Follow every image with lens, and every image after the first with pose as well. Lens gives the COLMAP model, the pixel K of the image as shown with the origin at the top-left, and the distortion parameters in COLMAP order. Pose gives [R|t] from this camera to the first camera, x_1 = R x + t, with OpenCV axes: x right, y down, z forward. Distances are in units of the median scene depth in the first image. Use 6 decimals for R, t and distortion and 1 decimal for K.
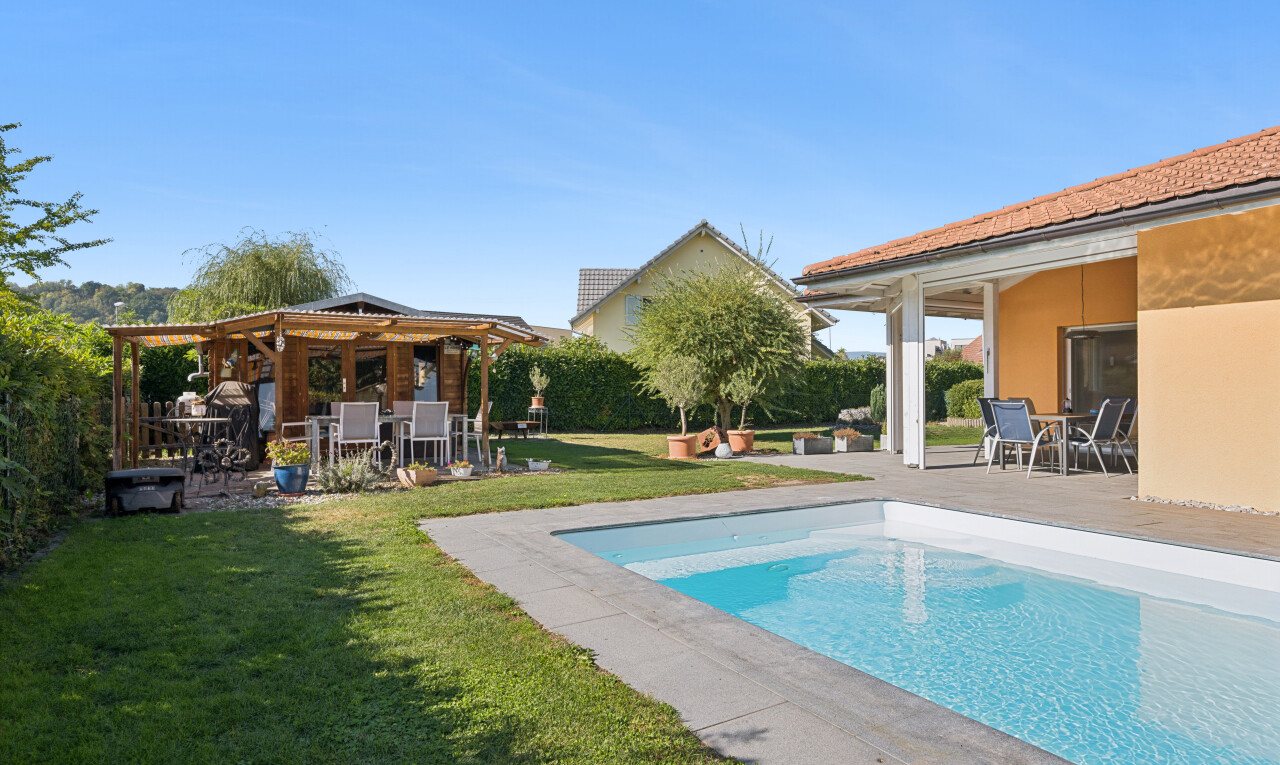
lens RADIAL K [[762.6, 0, 640.0], [0, 762.6, 382.5], [0, 0, 1]] dist [-0.000818, -0.000554]
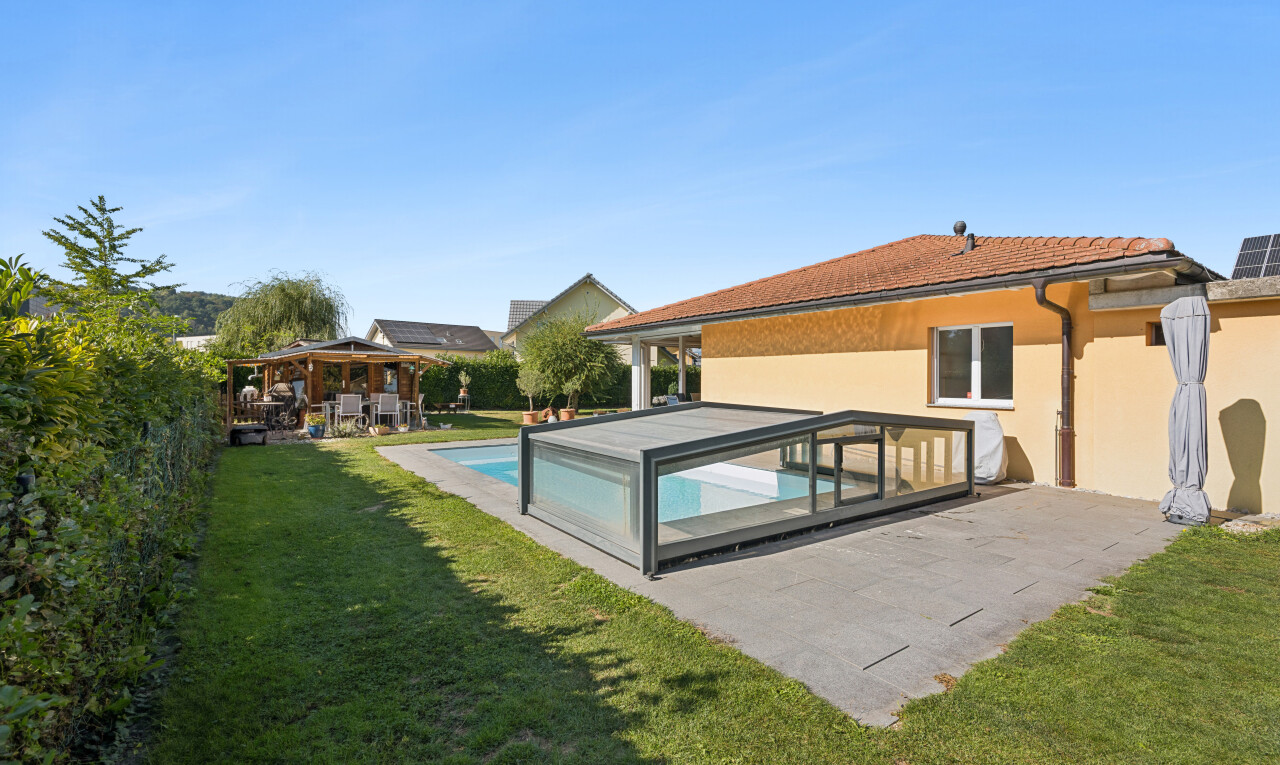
lens RADIAL K [[566.5, 0, 640.0], [0, 566.5, 382.5], [0, 0, 1]] dist [-0.001032, -0.000177]
pose [[0.994016, 0.007943, 0.108948, 0.168290], [-0.009841, 0.999809, 0.016893, -0.029137], [-0.108793, -0.017864, 0.993904, -0.420294]]
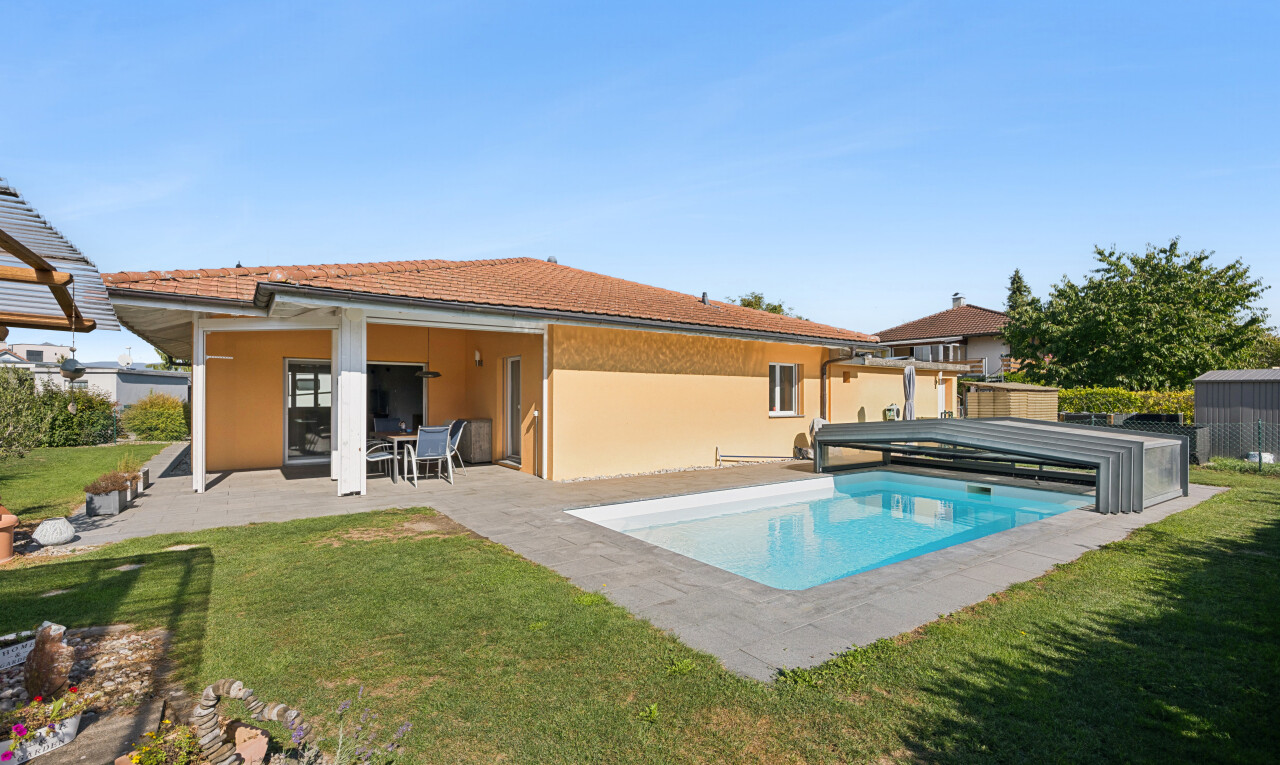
lens RADIAL K [[566.5, 0, 640.0], [0, 566.5, 382.5], [0, 0, 1]] dist [-0.001032, -0.000177]
pose [[-0.109710, 0.028051, 0.993568, -0.372034], [-0.014664, 0.999447, -0.029837, -0.020003], [-0.993855, -0.017843, -0.109238, 0.577136]]
